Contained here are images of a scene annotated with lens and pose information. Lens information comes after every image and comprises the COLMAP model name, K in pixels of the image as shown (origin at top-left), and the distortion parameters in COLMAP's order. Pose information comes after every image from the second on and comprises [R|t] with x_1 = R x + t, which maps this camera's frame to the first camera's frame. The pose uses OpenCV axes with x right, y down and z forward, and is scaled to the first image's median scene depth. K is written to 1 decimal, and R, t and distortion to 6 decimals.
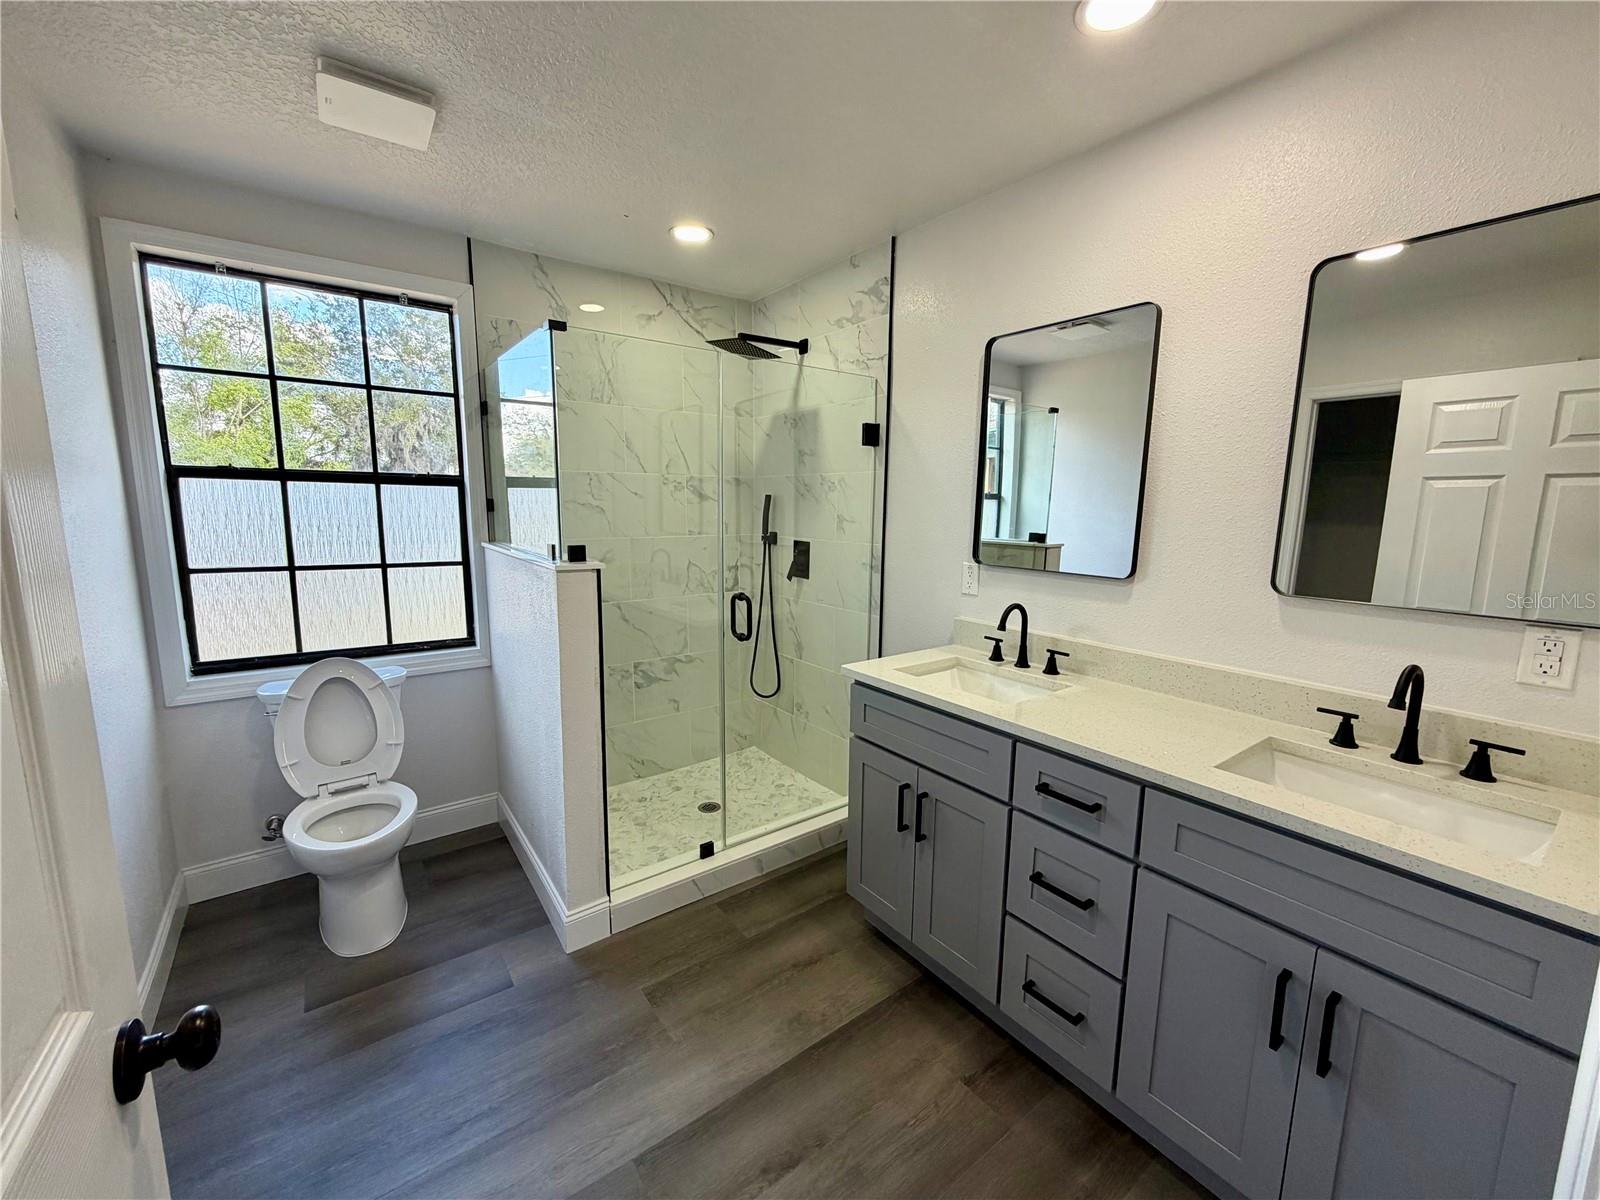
lens RADIAL K [[641.5, 0, 796.2], [0, 641.5, 599.2], [0, 0, 1]] dist [0.002651, 0.000245]
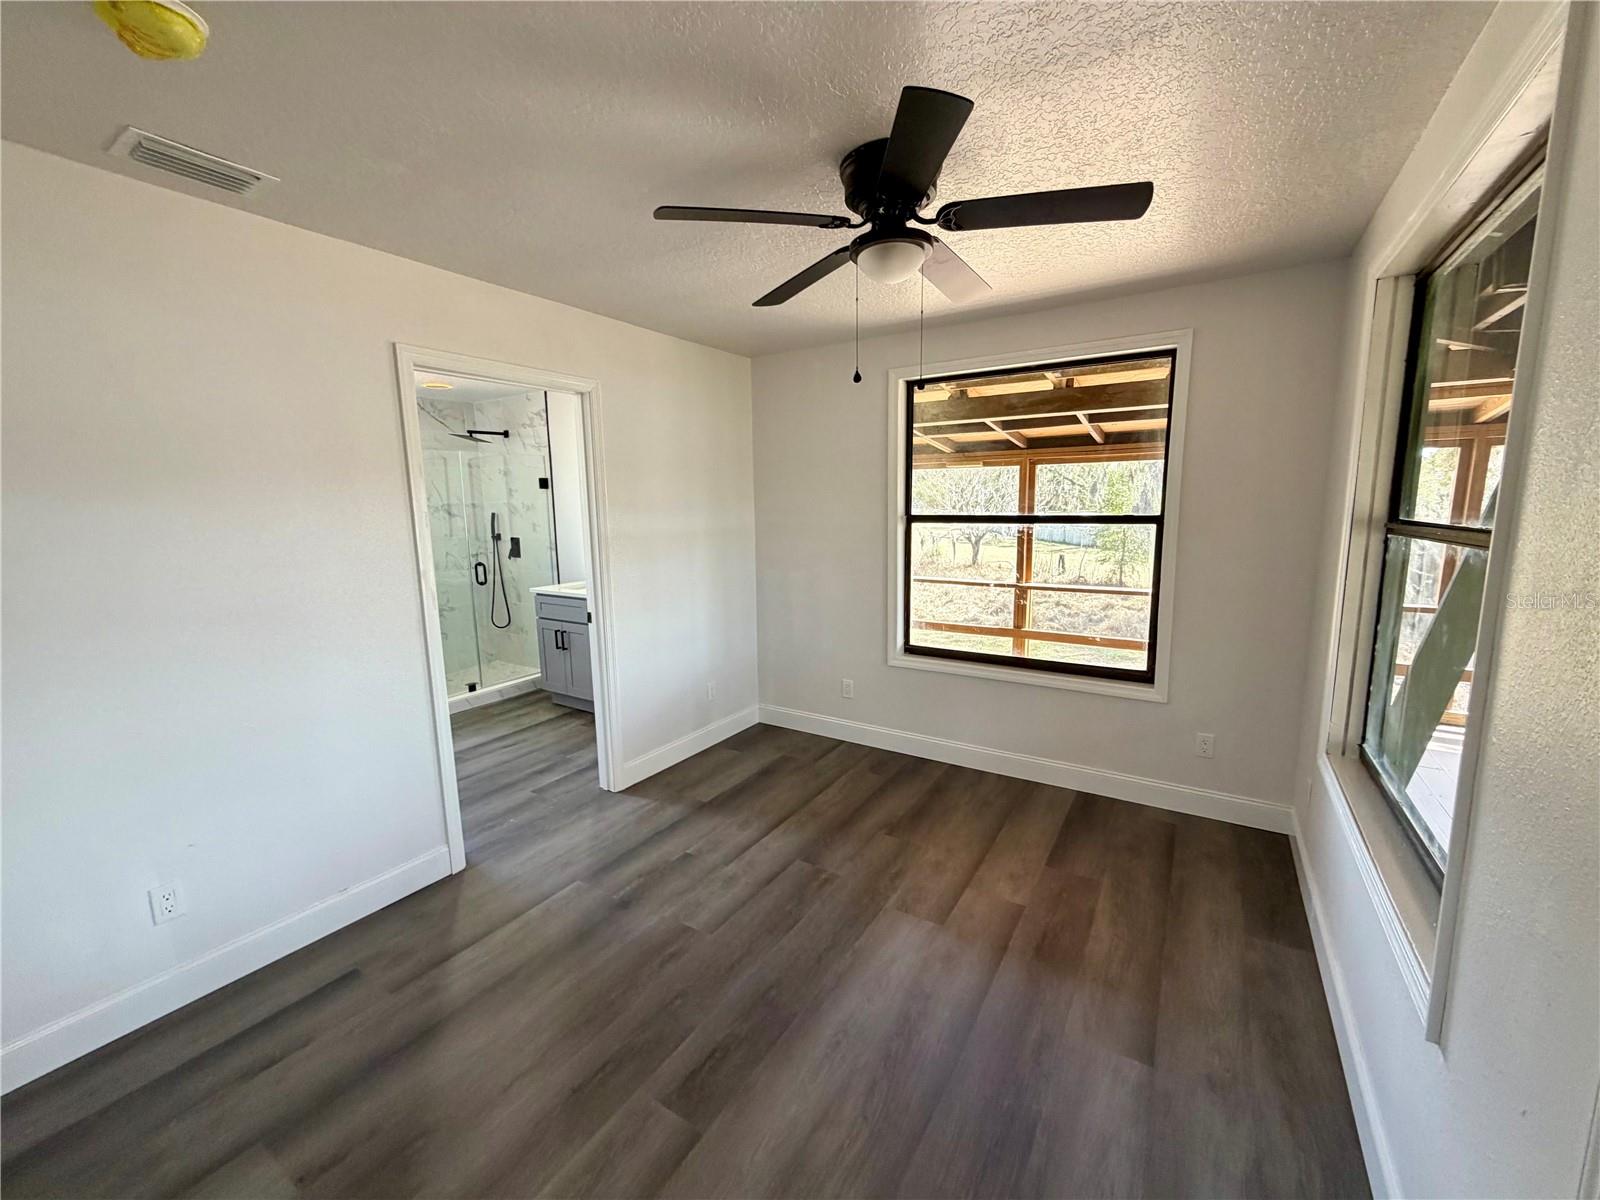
lens RADIAL K [[638.6, 0, 798.7], [0, 638.6, 602.2], [0, 0, 1]] dist [0.001859, -0.000479]
pose [[0.931707, -0.078640, 0.354595, 0.107185], [0.076836, 0.996859, 0.019188, 0.127341], [-0.354990, 0.009368, 0.934823, -1.047737]]
